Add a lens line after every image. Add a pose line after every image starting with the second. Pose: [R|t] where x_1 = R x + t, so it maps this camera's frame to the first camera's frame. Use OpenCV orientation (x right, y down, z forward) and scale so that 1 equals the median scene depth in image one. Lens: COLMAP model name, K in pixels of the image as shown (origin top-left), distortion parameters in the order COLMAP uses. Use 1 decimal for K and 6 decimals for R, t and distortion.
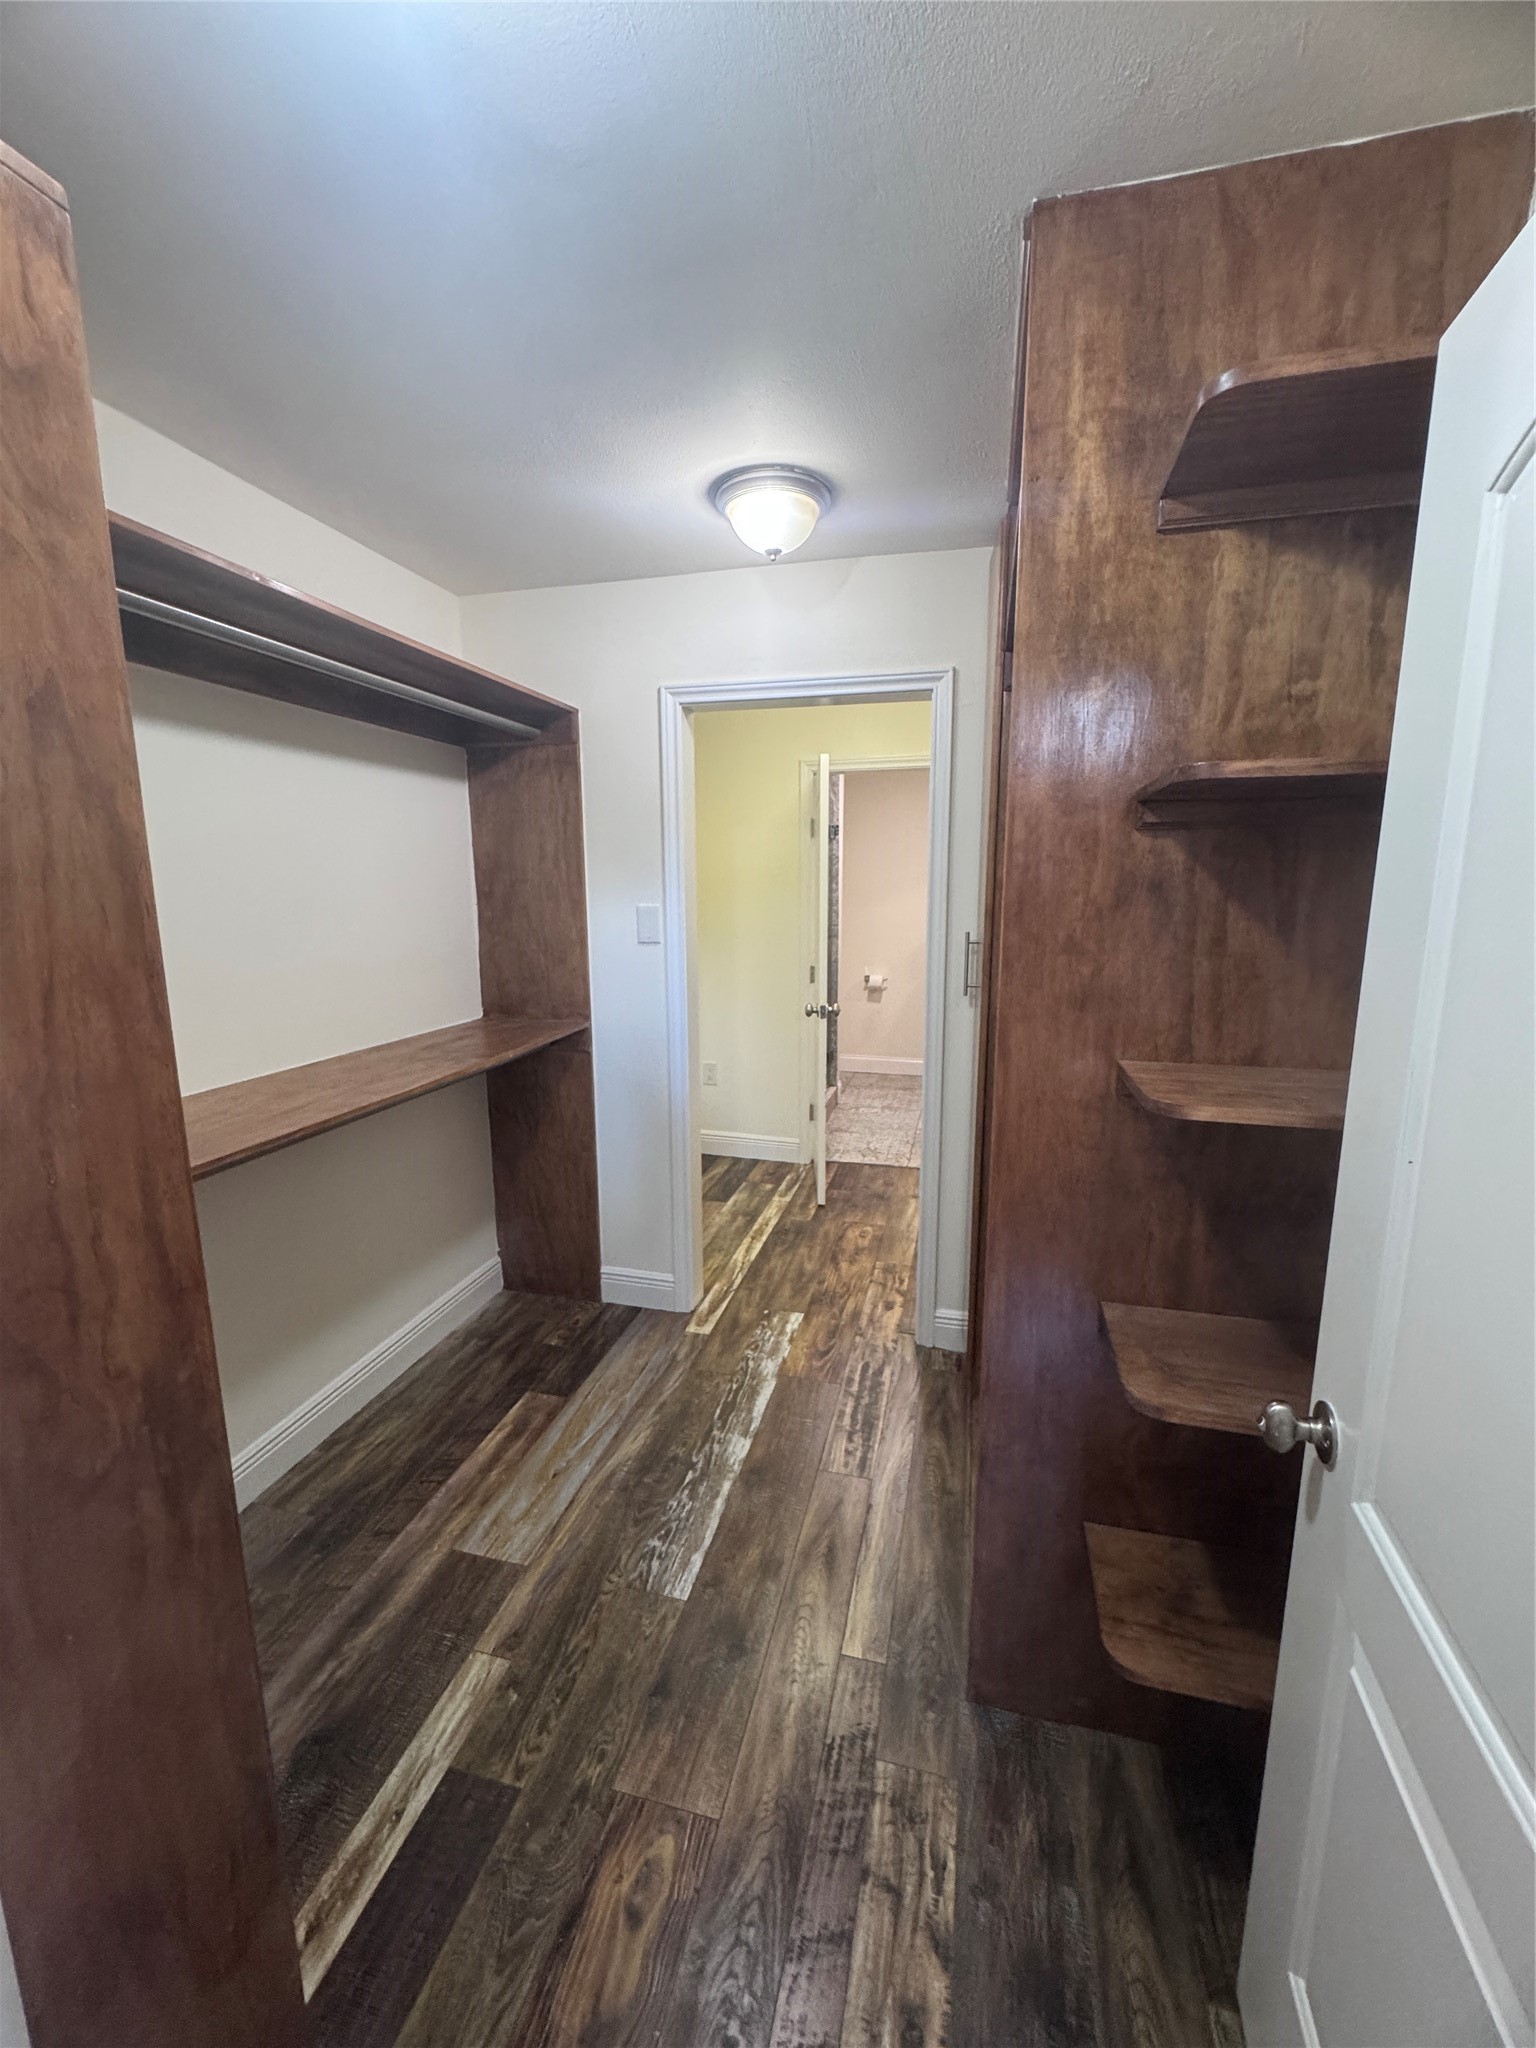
lens RADIAL K [[821.0, 0, 765.4], [0, 821.0, 1025.5], [0, 0, 1]] dist [-0.005446, 0.000771]
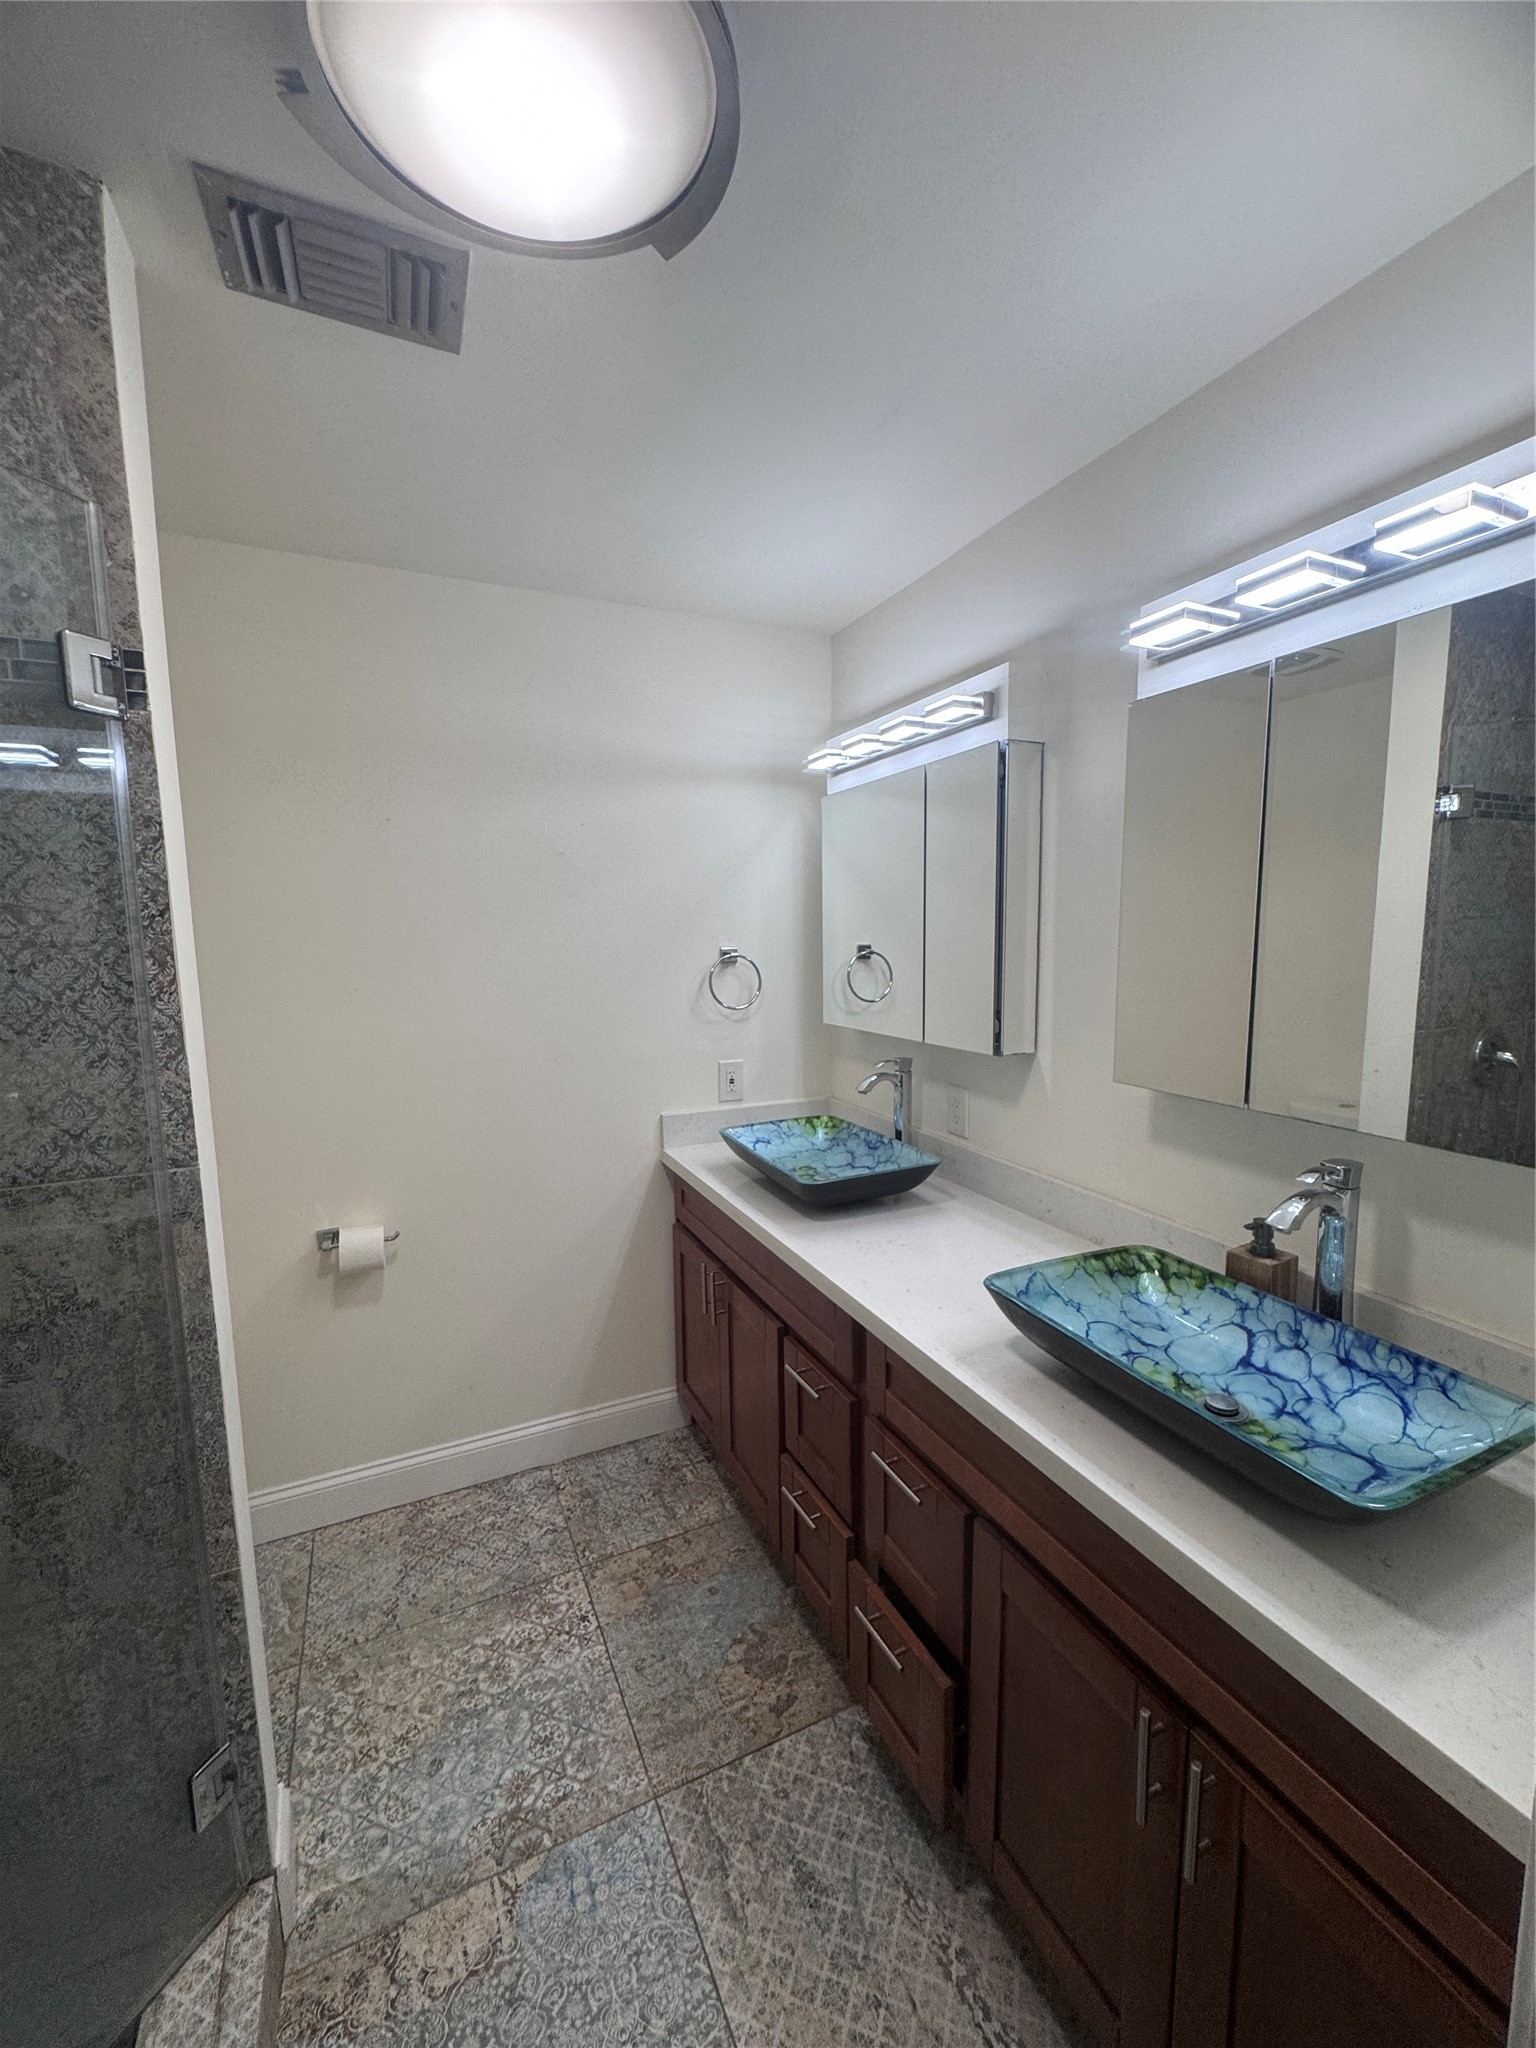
lens RADIAL K [[821.0, 0, 767.3], [0, 821.0, 1024.4], [0, 0, 1]] dist [-0.005446, 0.000771]
pose [[0.769241, -0.082413, 0.633621, 0.113233], [0.118942, 0.992784, -0.015273, -0.210514], [-0.627790, 0.087112, 0.773493, 1.190662]]
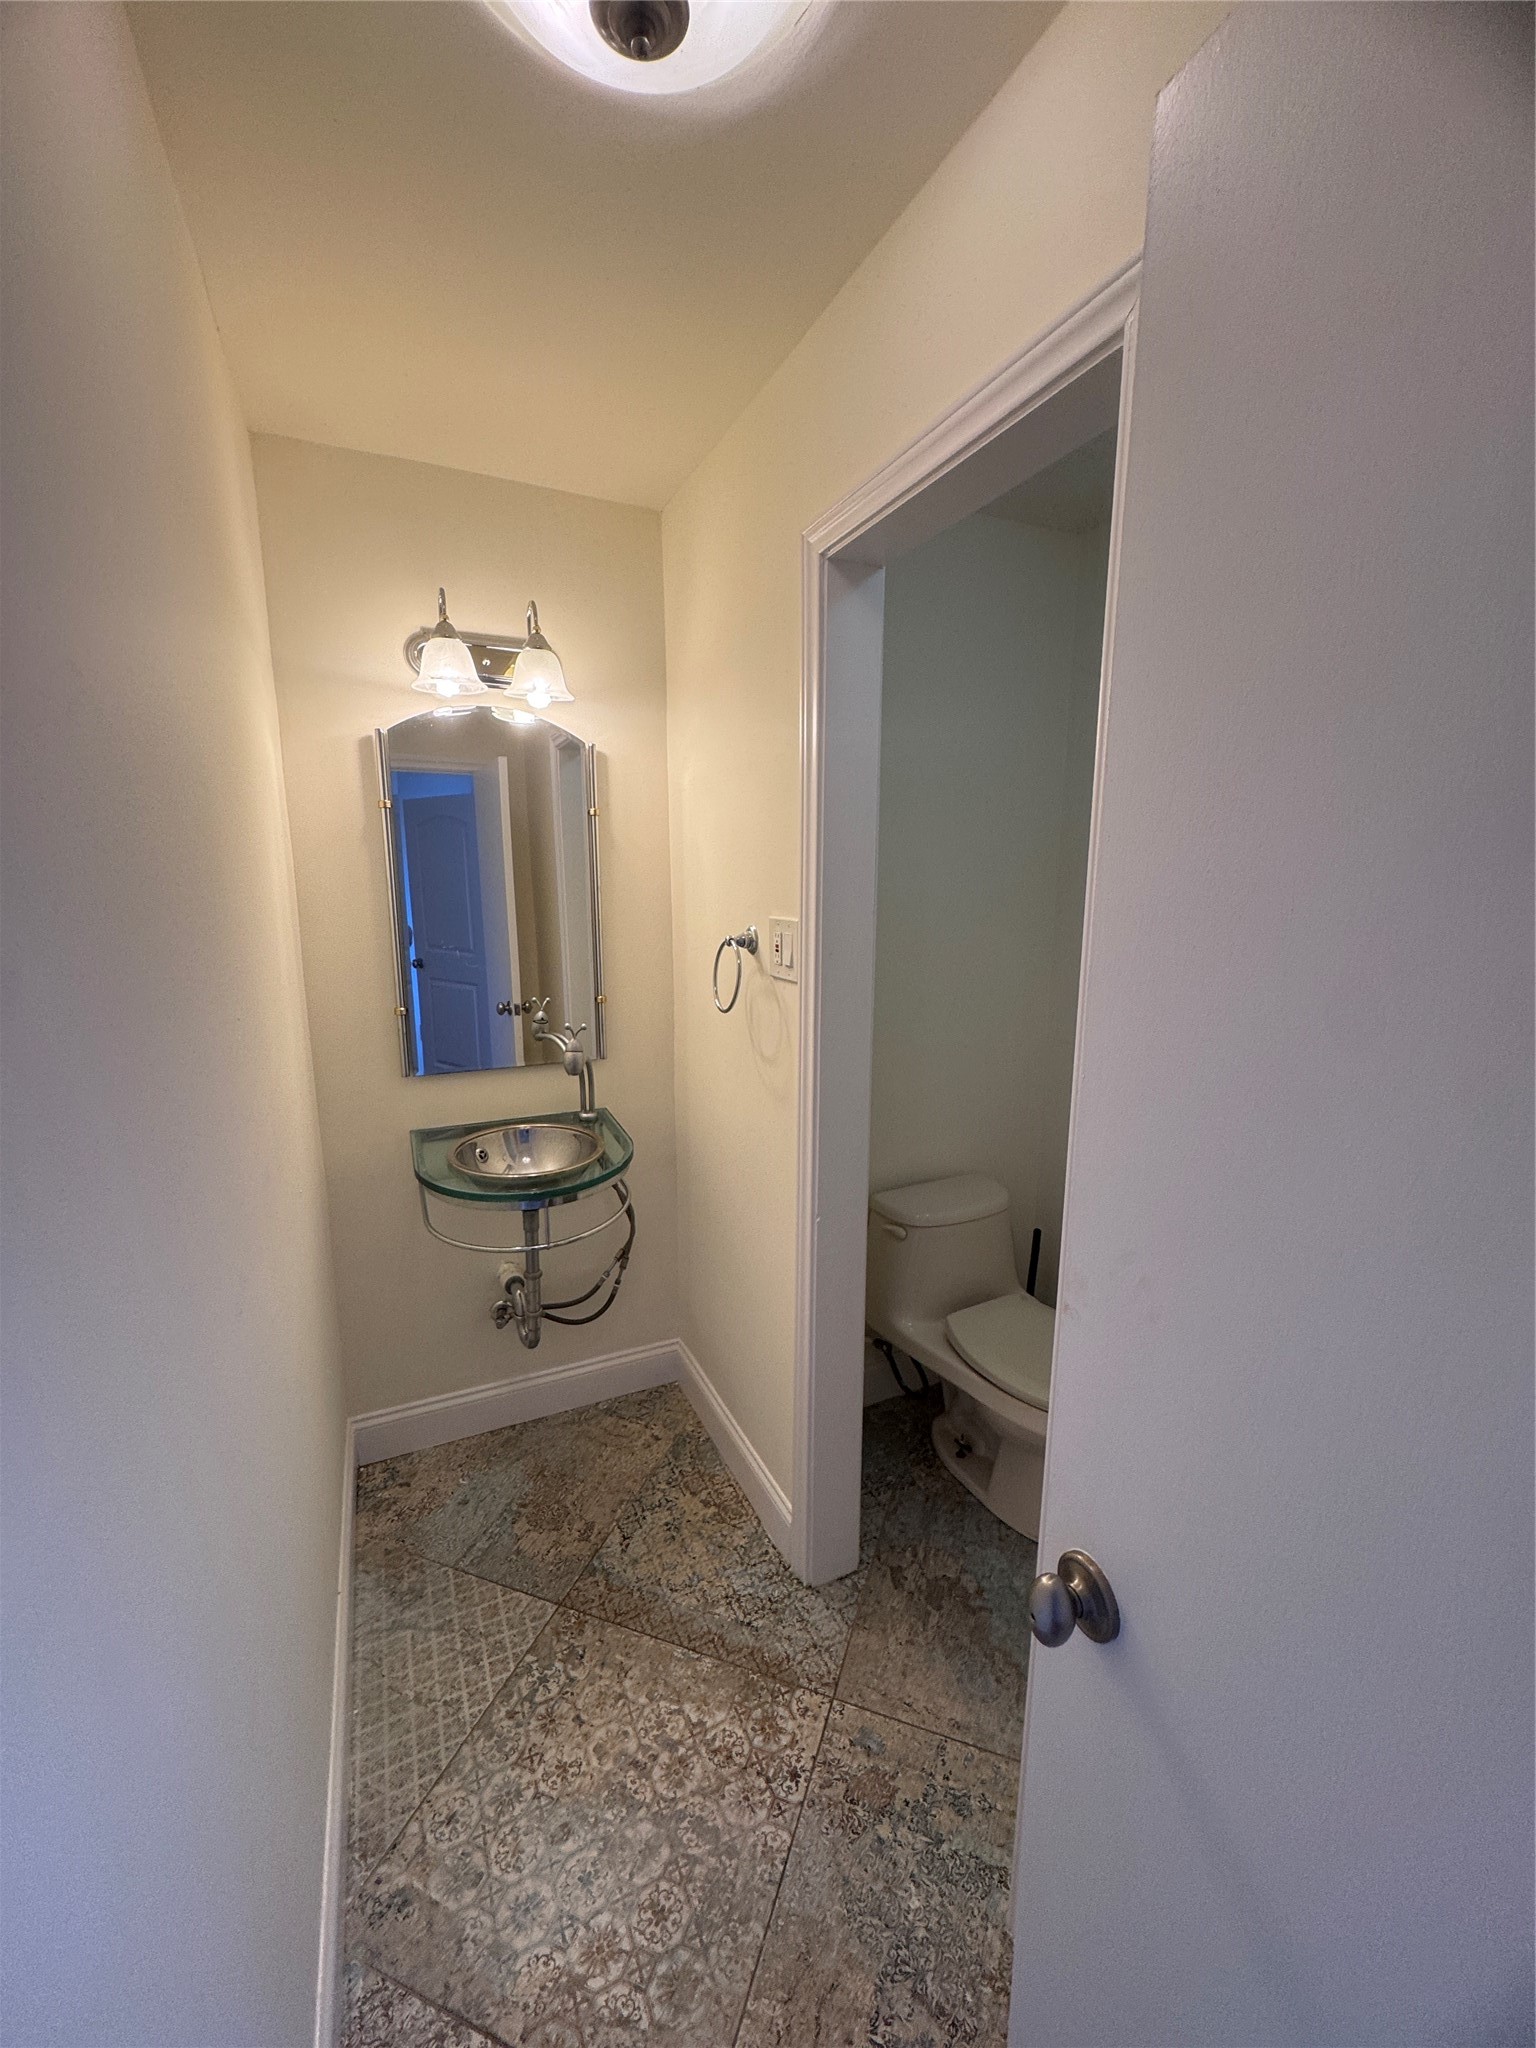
lens RADIAL K [[821.0, 0, 772.9], [0, 821.0, 1022.3], [0, 0, 1]] dist [-0.005446, 0.000771]
pose [[0.995747, 0.015873, -0.090750, 0.340192], [-0.016001, 0.999872, -0.000683, -0.215473], [0.090727, 0.002132, 0.995873, 1.309281]]
